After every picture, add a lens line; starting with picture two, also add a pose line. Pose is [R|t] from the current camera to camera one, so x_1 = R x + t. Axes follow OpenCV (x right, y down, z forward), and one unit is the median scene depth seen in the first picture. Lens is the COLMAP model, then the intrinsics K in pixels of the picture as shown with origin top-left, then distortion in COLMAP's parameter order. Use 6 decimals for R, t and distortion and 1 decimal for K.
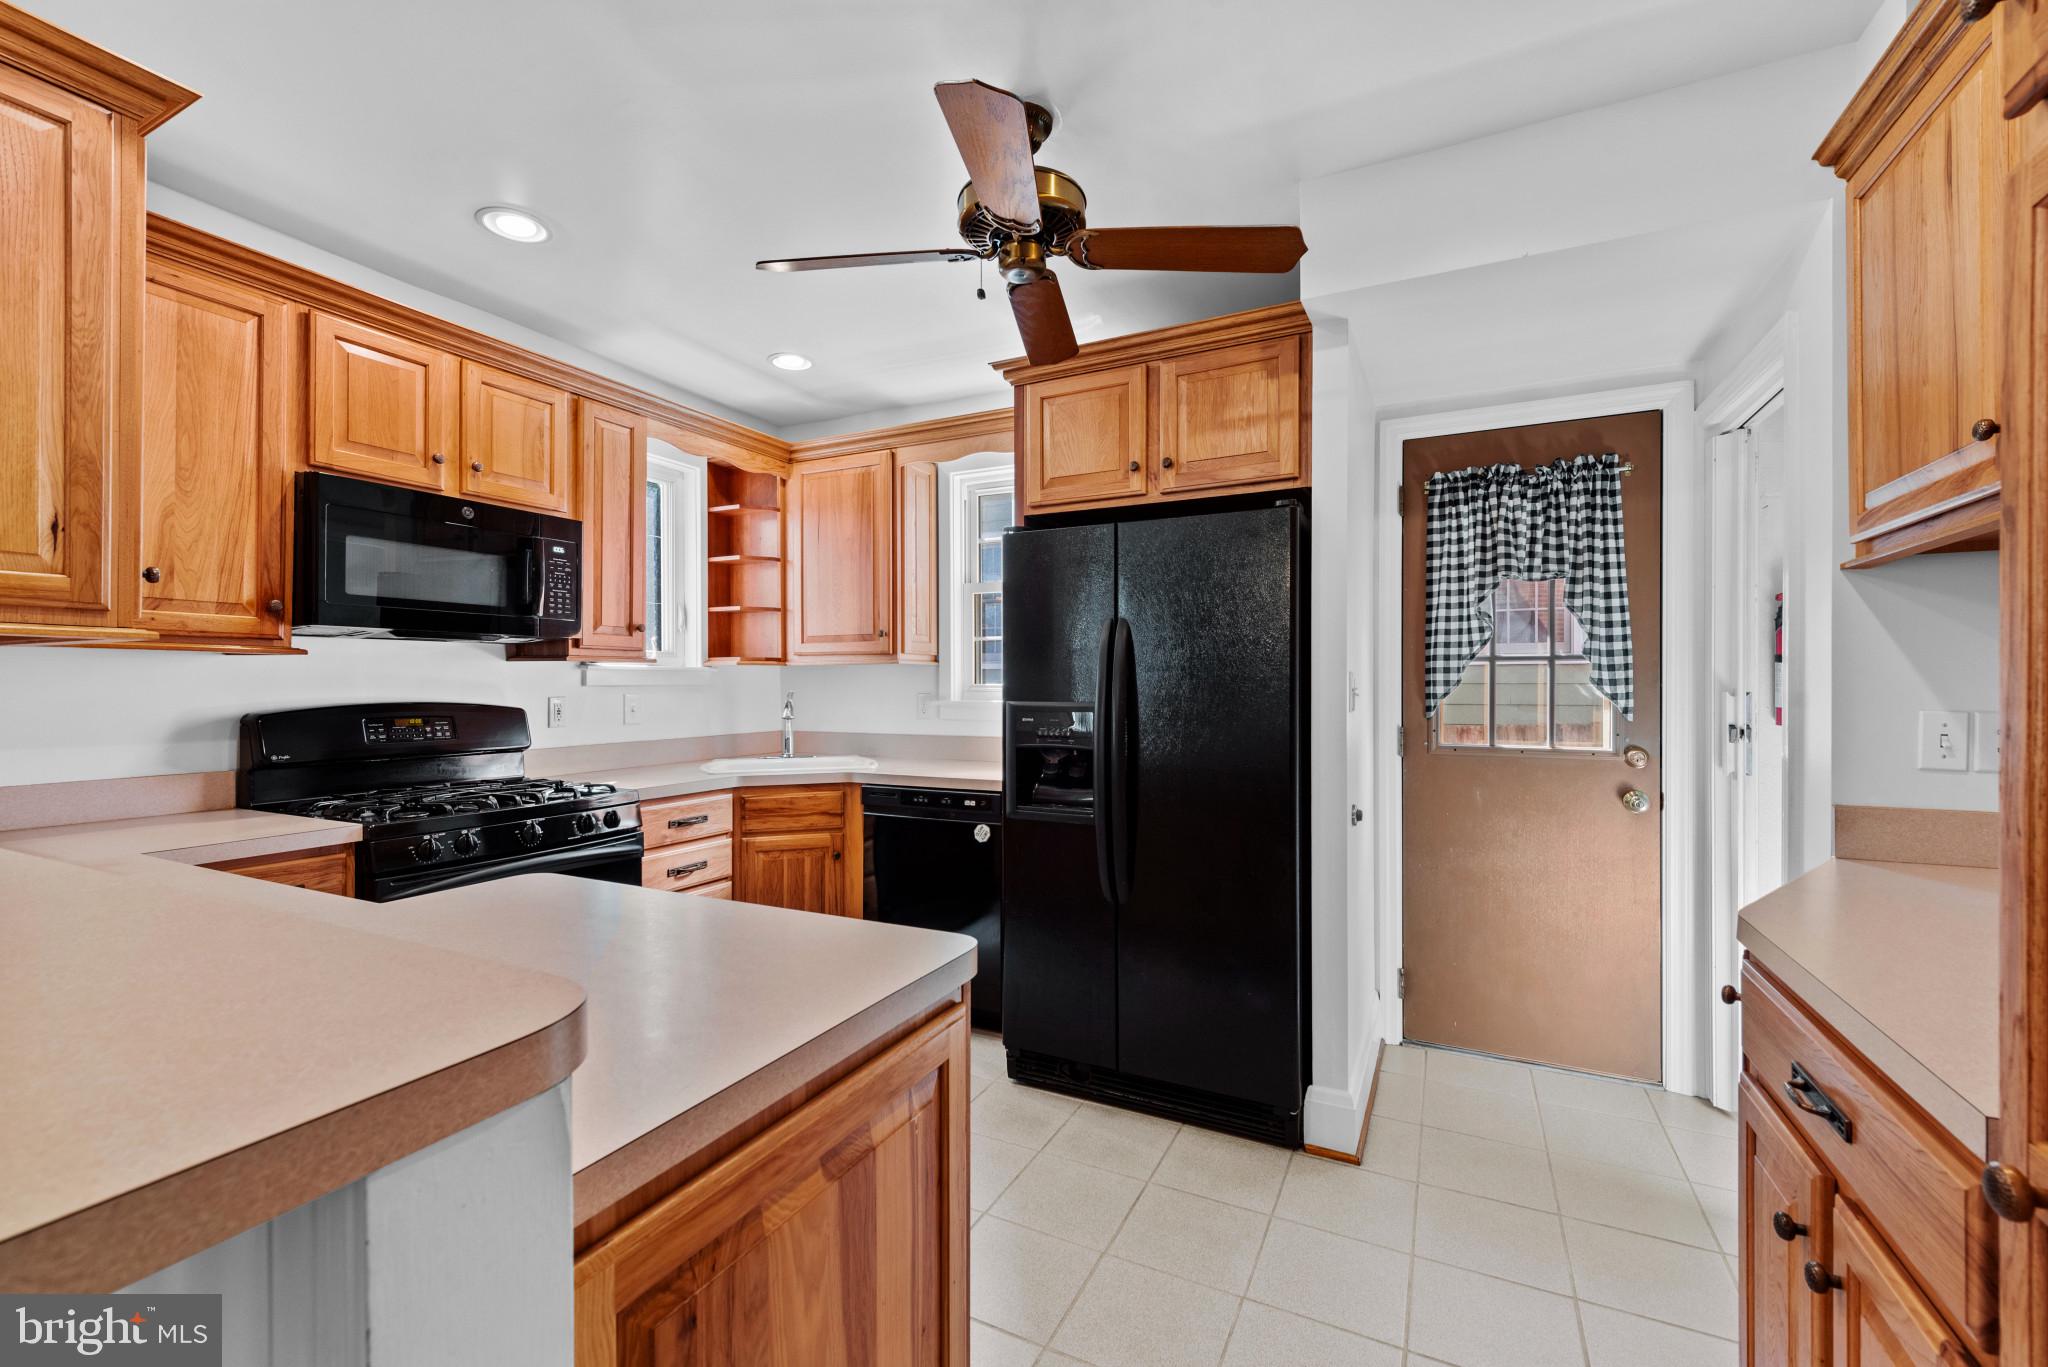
lens RADIAL K [[851.9, 0, 1025.6], [0, 851.9, 674.6], [0, 0, 1]] dist [0.022848, -0.009254]
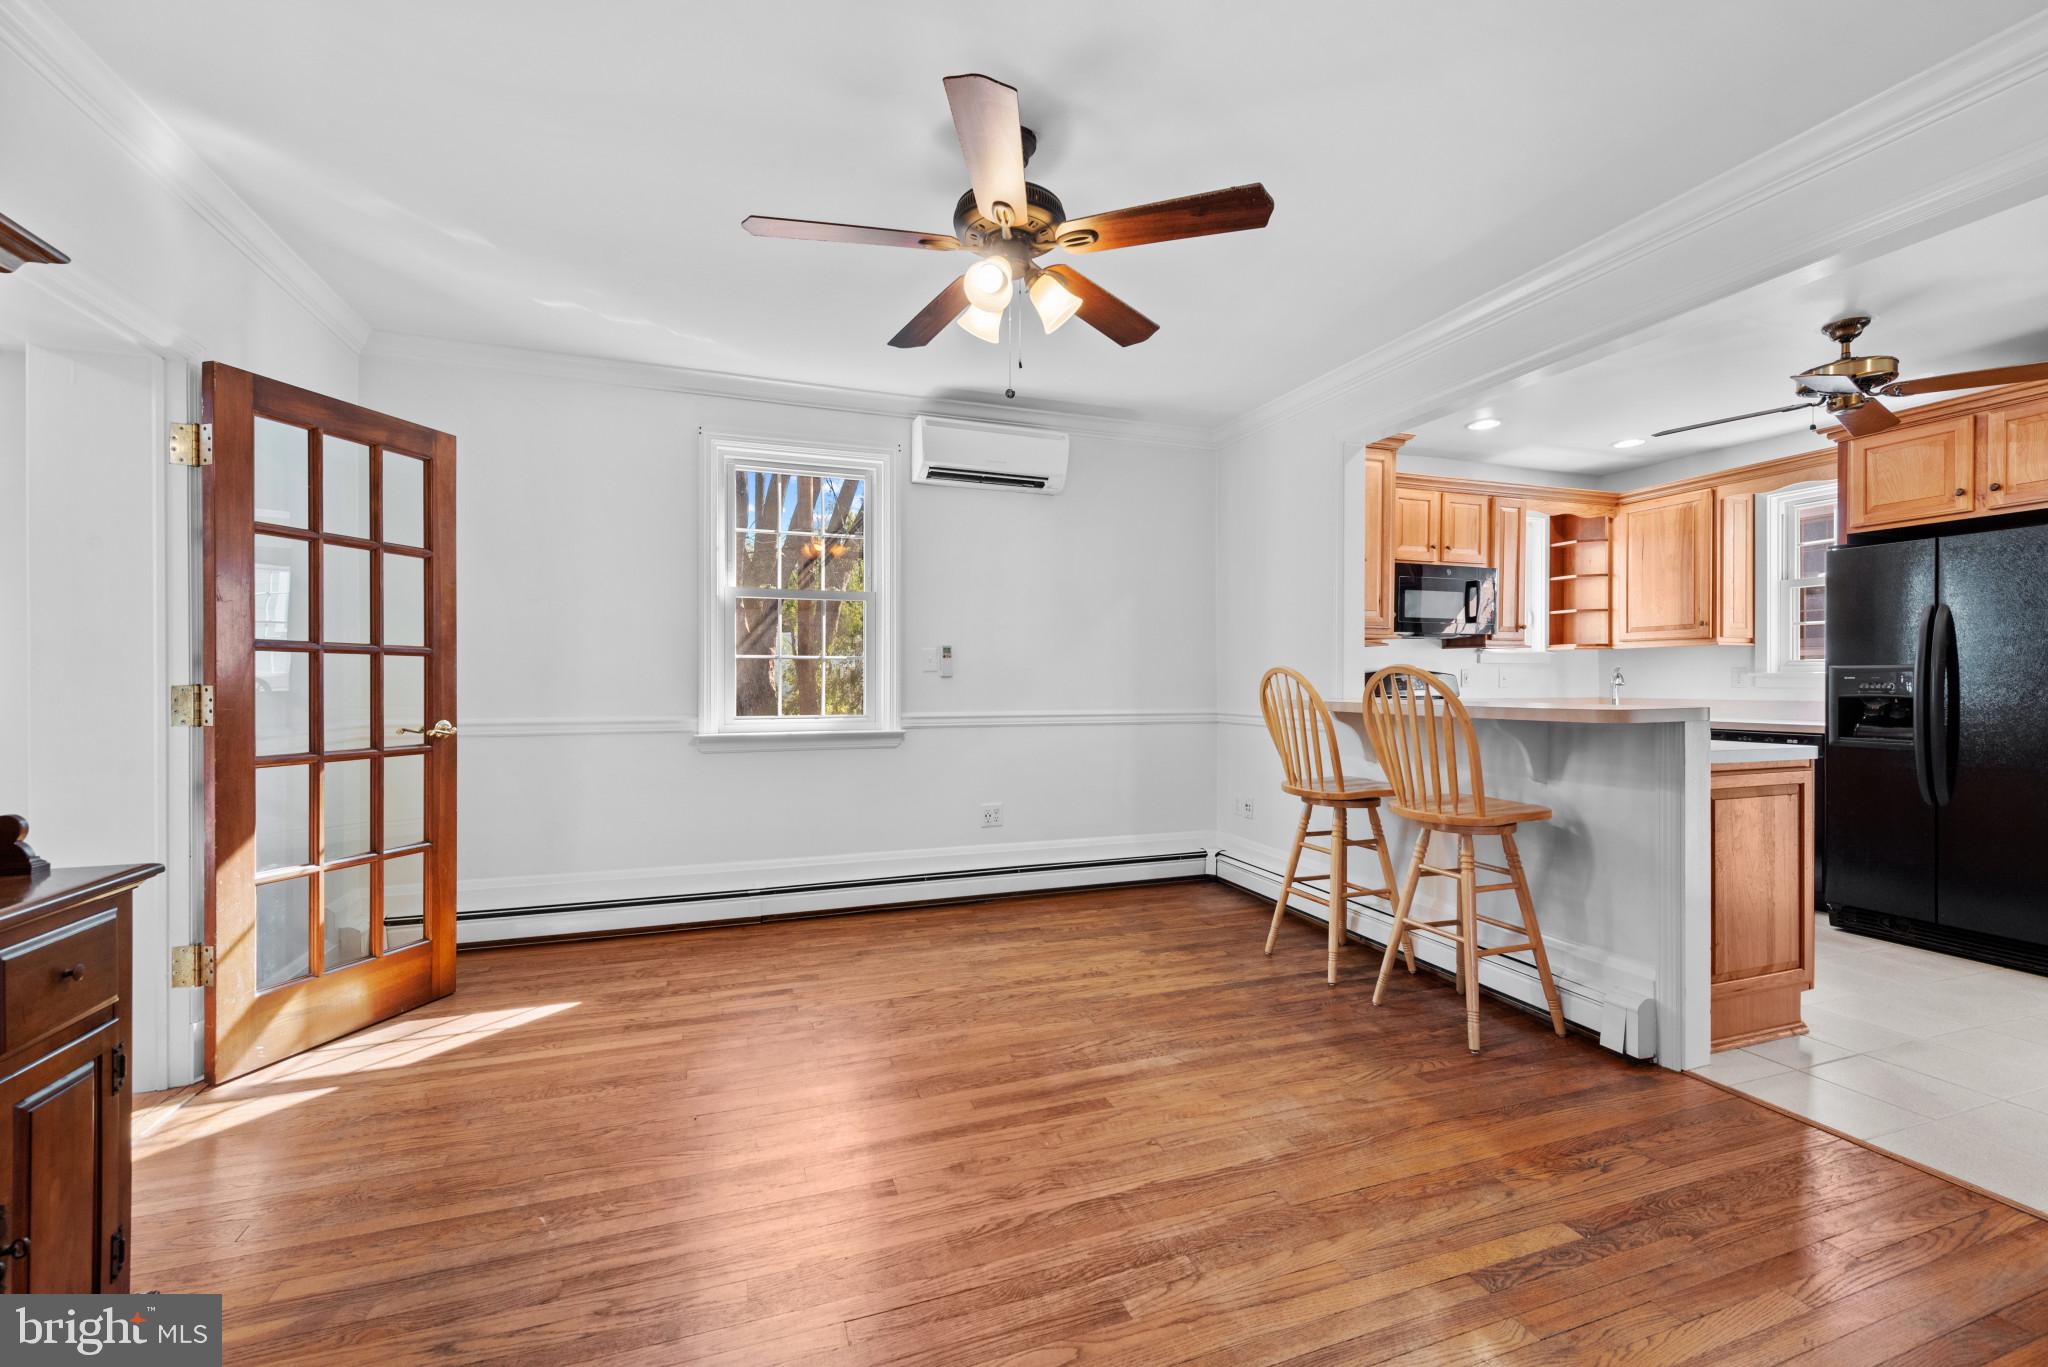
lens RADIAL K [[848.3, 0, 1027.6], [0, 848.3, 683.3], [0, 0, 1]] dist [0.023144, -0.008181]
pose [[0.719812, 0.002740, -0.694164, 0.011162], [0.005733, 0.999935, 0.009892, 0.036631], [0.694146, -0.011100, 0.719749, -0.960003]]
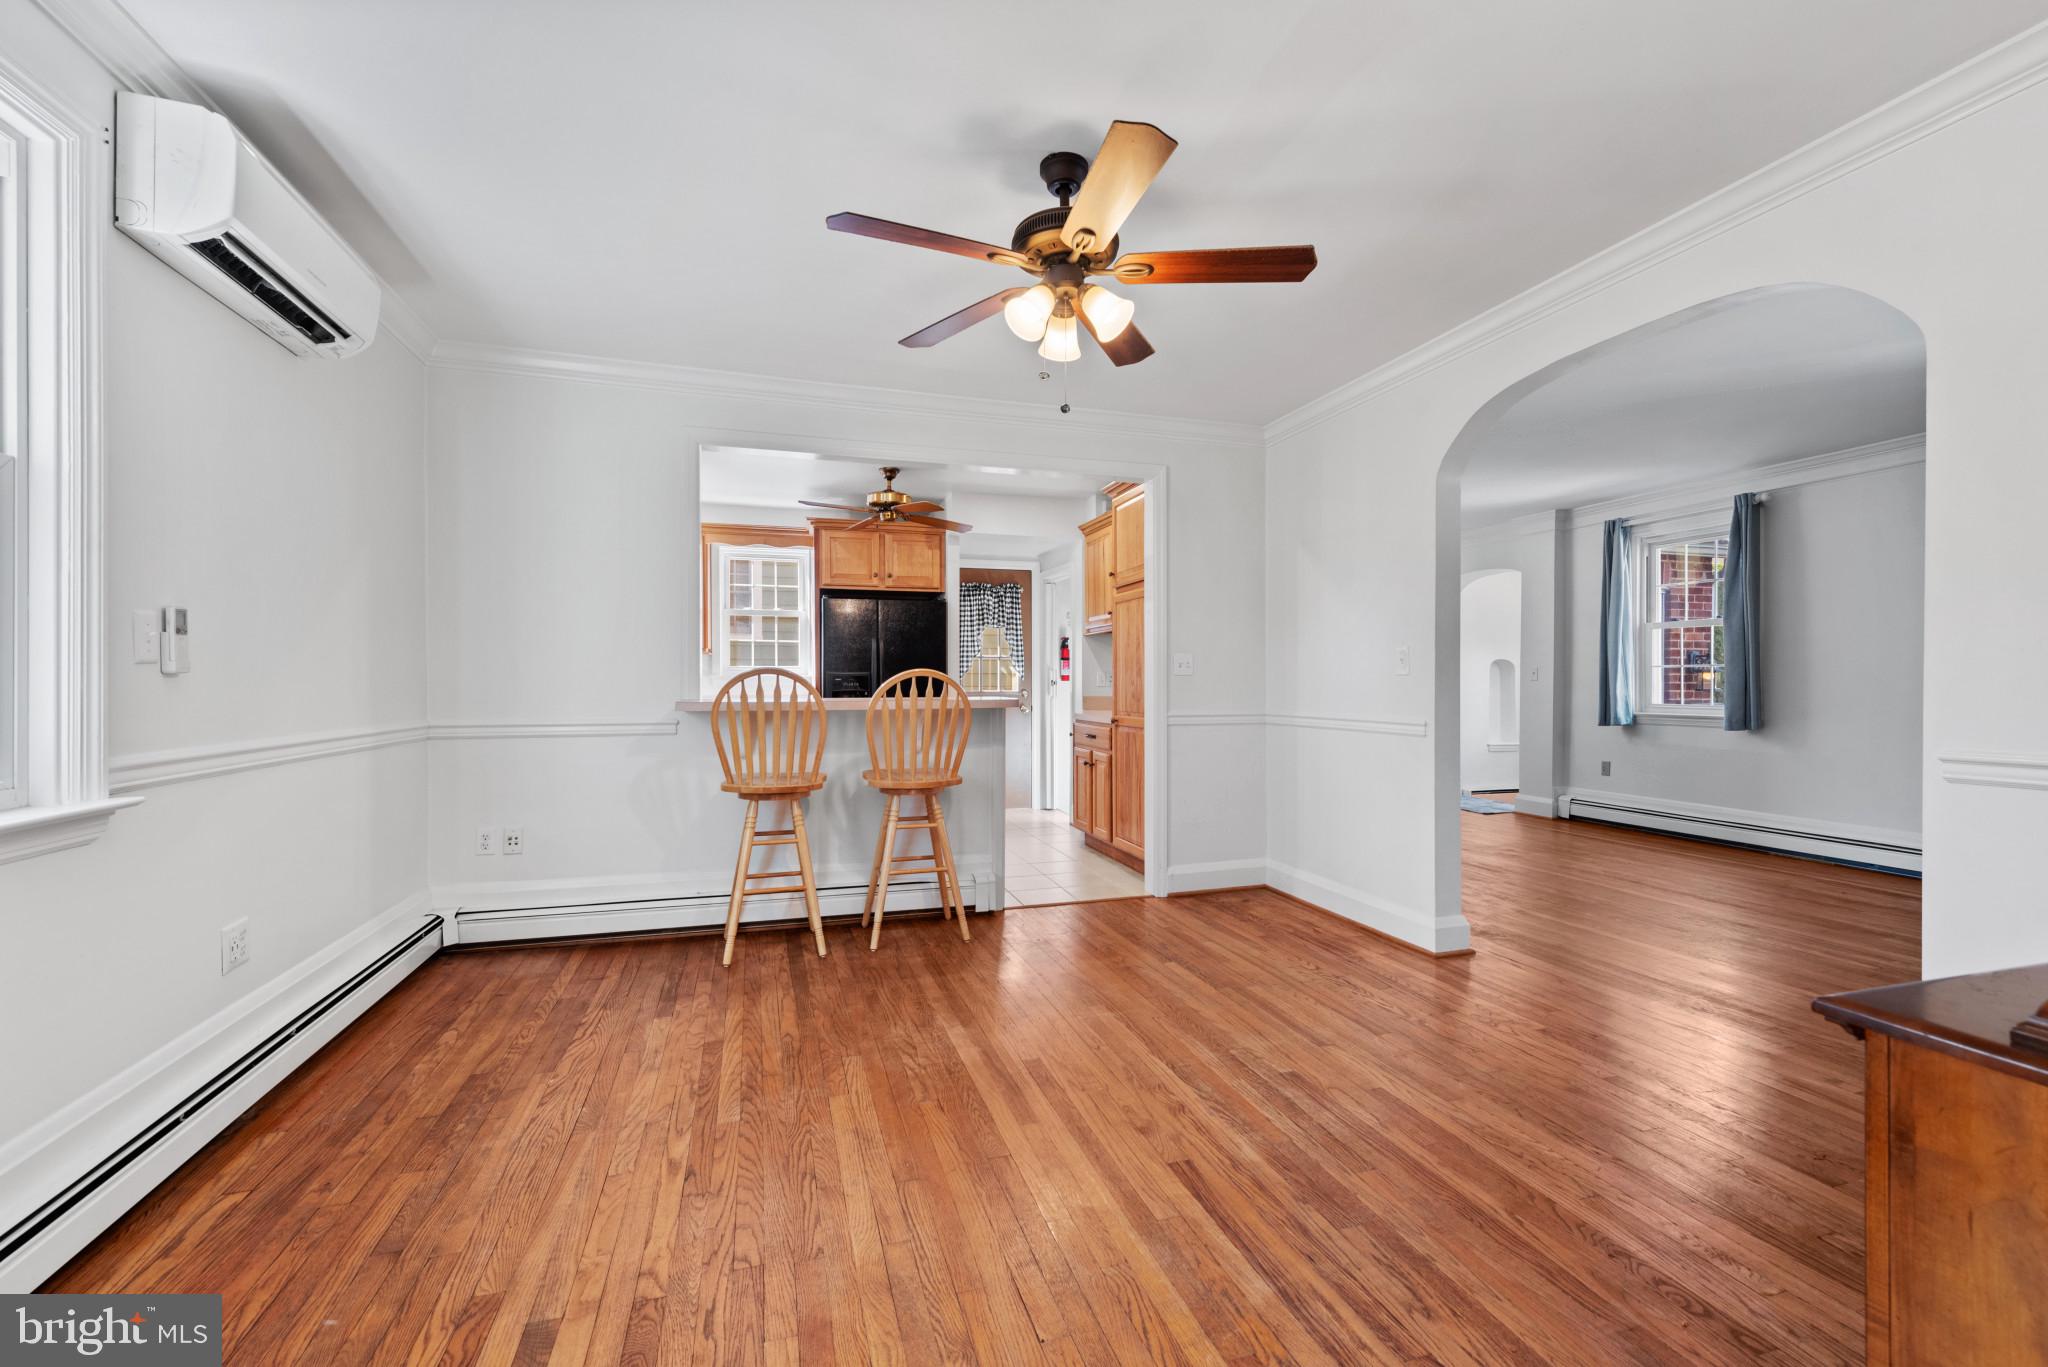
lens RADIAL K [[851.0, 0, 1024.0], [0, 851.0, 683.5], [0, 0, 1]] dist [0.014372, -0.003986]
pose [[0.729808, -0.002414, 0.683648, -1.132568], [-0.005653, 0.999938, 0.009565, 0.035821], [-0.683629, -0.010845, 0.729749, -0.978631]]
